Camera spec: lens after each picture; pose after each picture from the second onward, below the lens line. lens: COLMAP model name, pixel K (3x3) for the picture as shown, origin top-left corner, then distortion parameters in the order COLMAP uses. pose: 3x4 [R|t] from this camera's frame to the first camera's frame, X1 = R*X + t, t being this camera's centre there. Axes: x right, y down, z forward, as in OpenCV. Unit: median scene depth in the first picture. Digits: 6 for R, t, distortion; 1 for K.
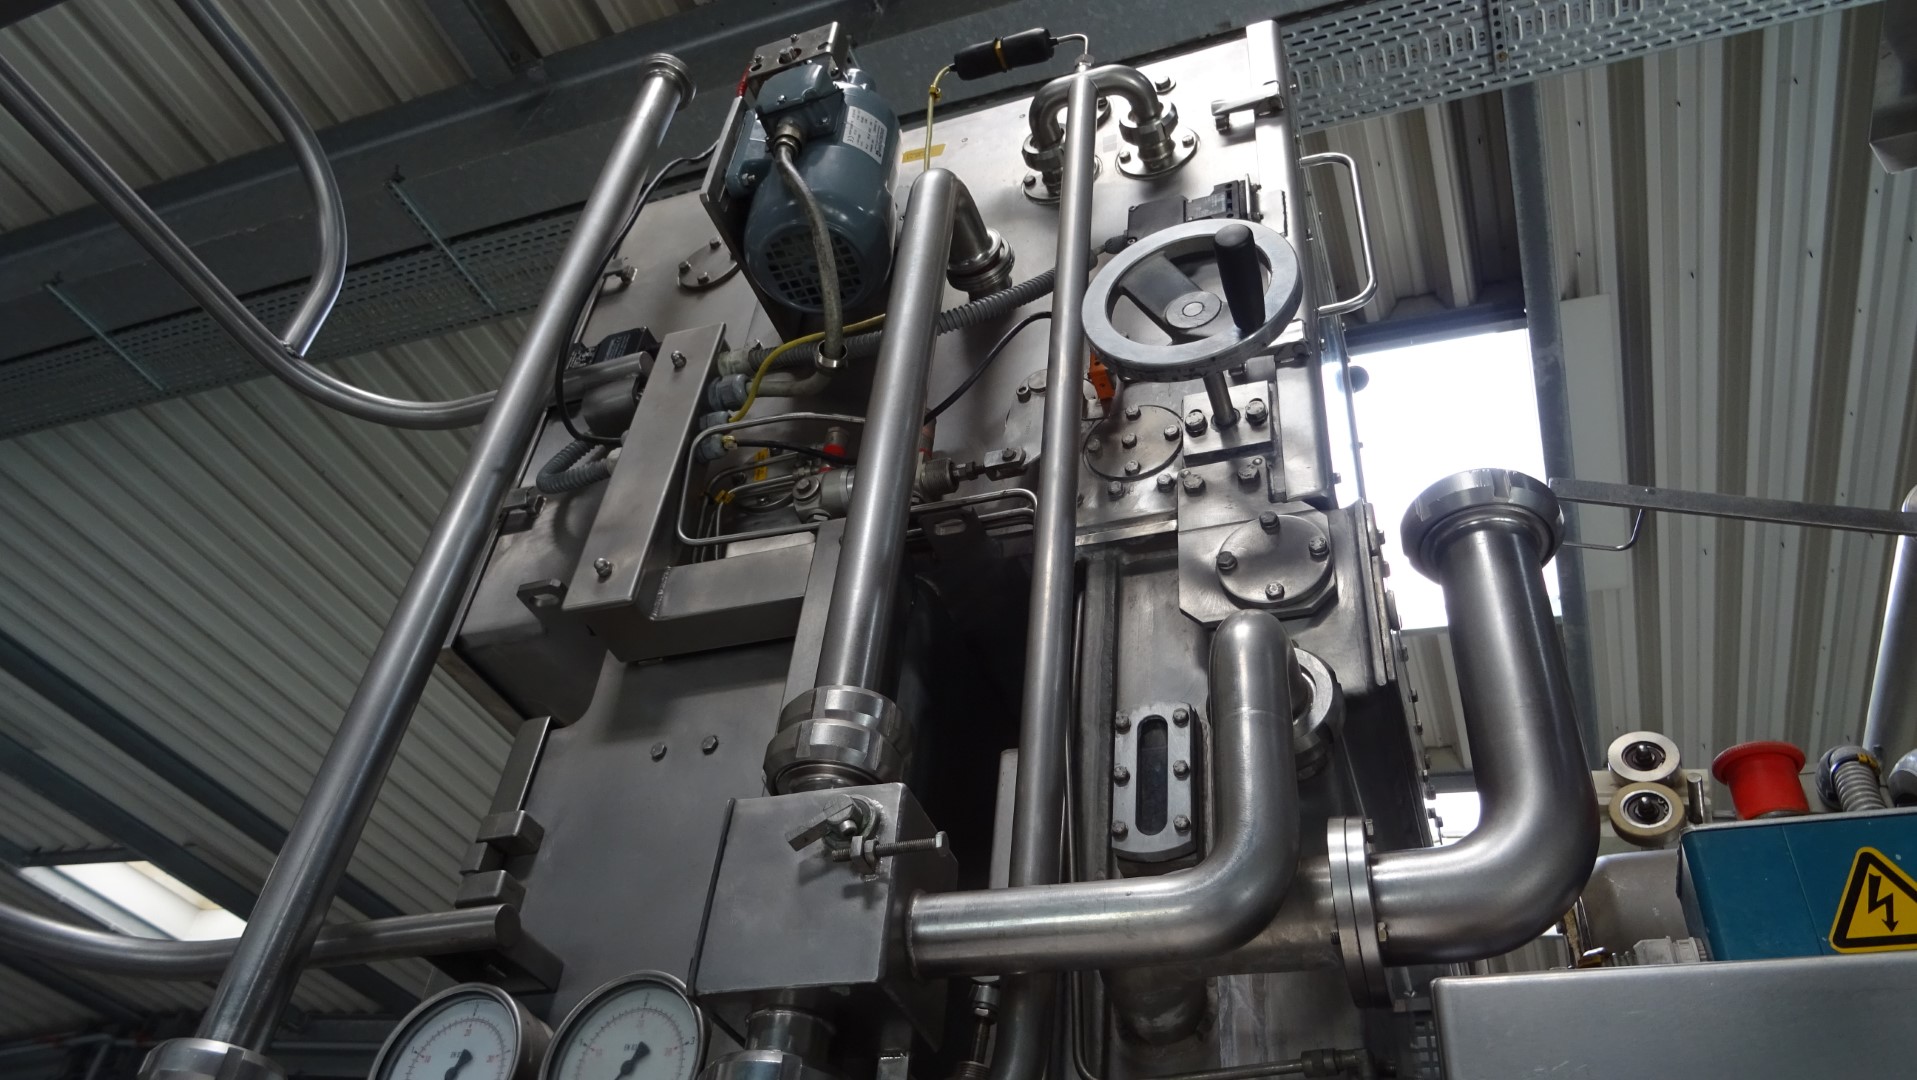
lens RADIAL K [[1401.4, 0, 962.2], [0, 1401.4, 542.6], [0, 0, 1]] dist [-0.006268, -0.007425]
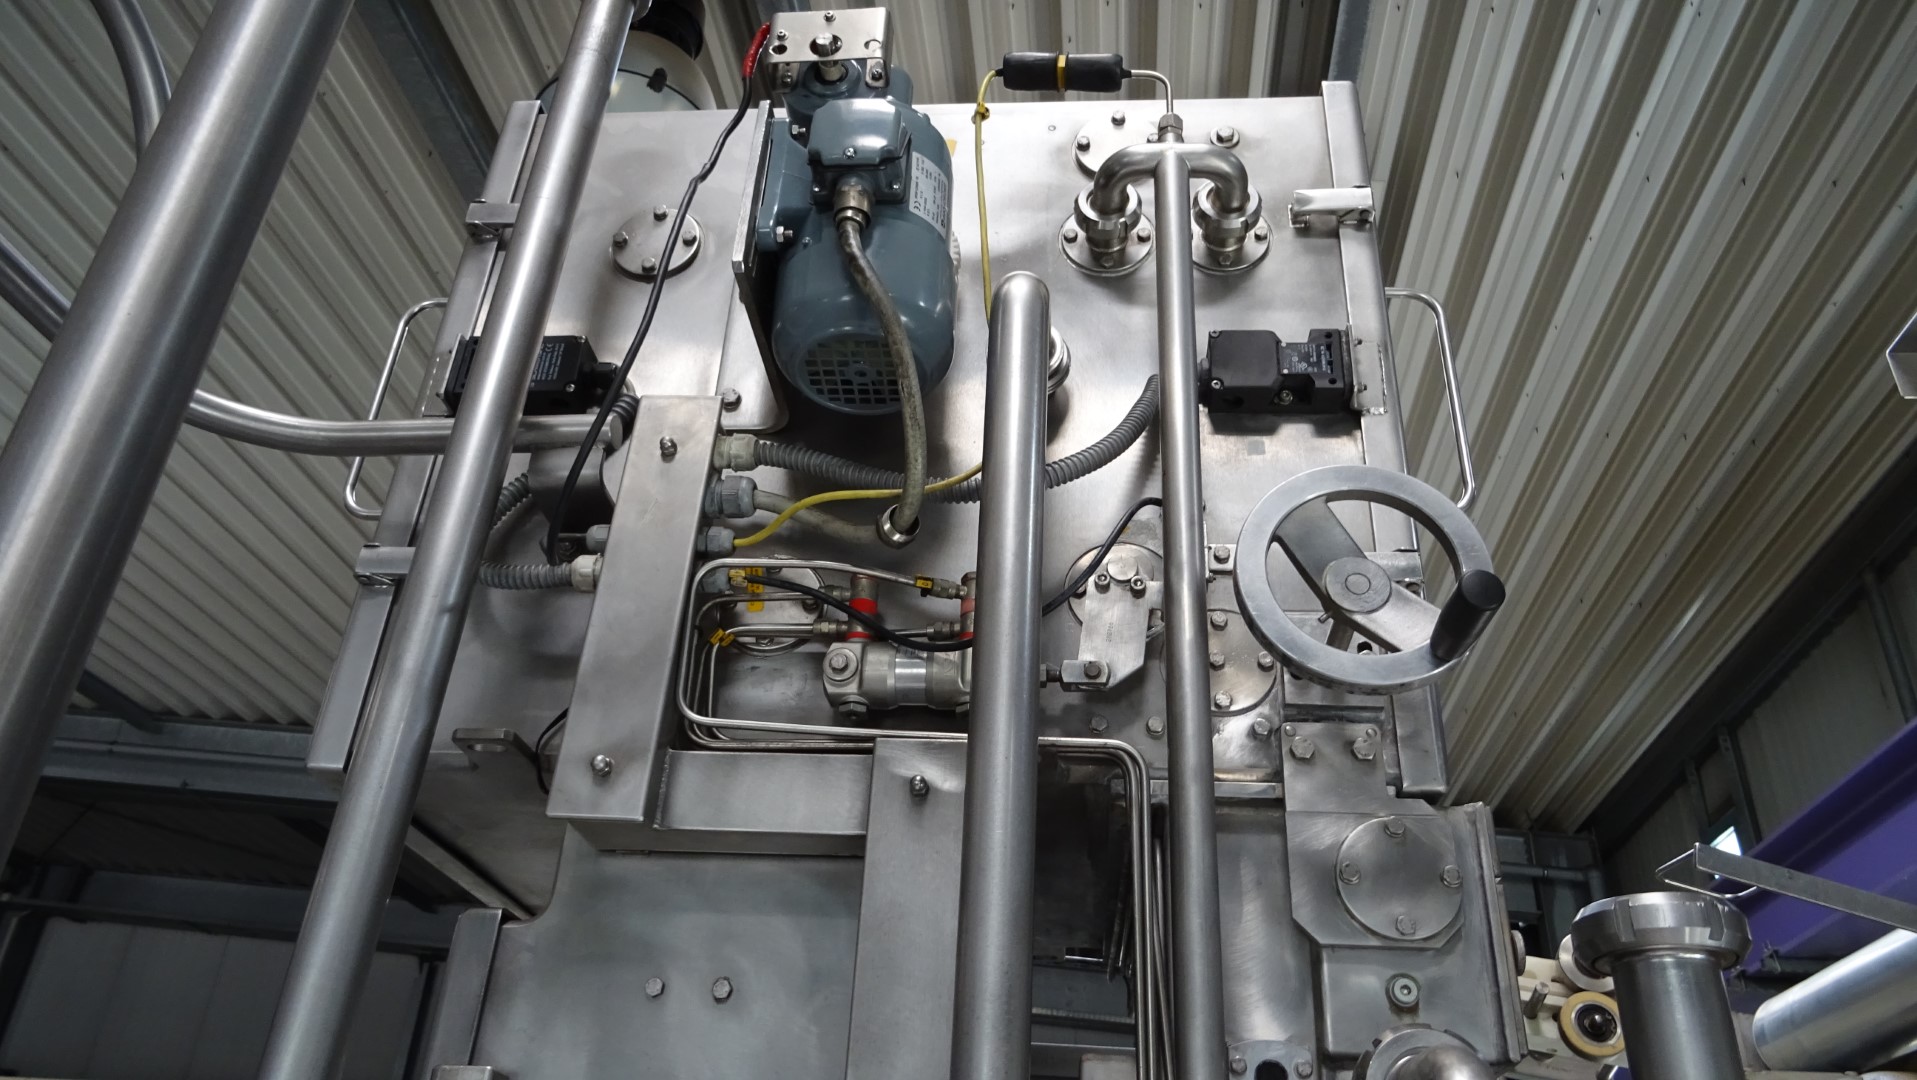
lens RADIAL K [[1401.4, 0, 960.2], [0, 1401.4, 549.7], [0, 0, 1]] dist [-0.006268, -0.007425]
pose [[0.960934, 0.100800, 0.257768, -0.245445], [-0.154124, 0.968447, 0.195849, -0.259525], [-0.229893, -0.227926, 0.946150, 0.185968]]
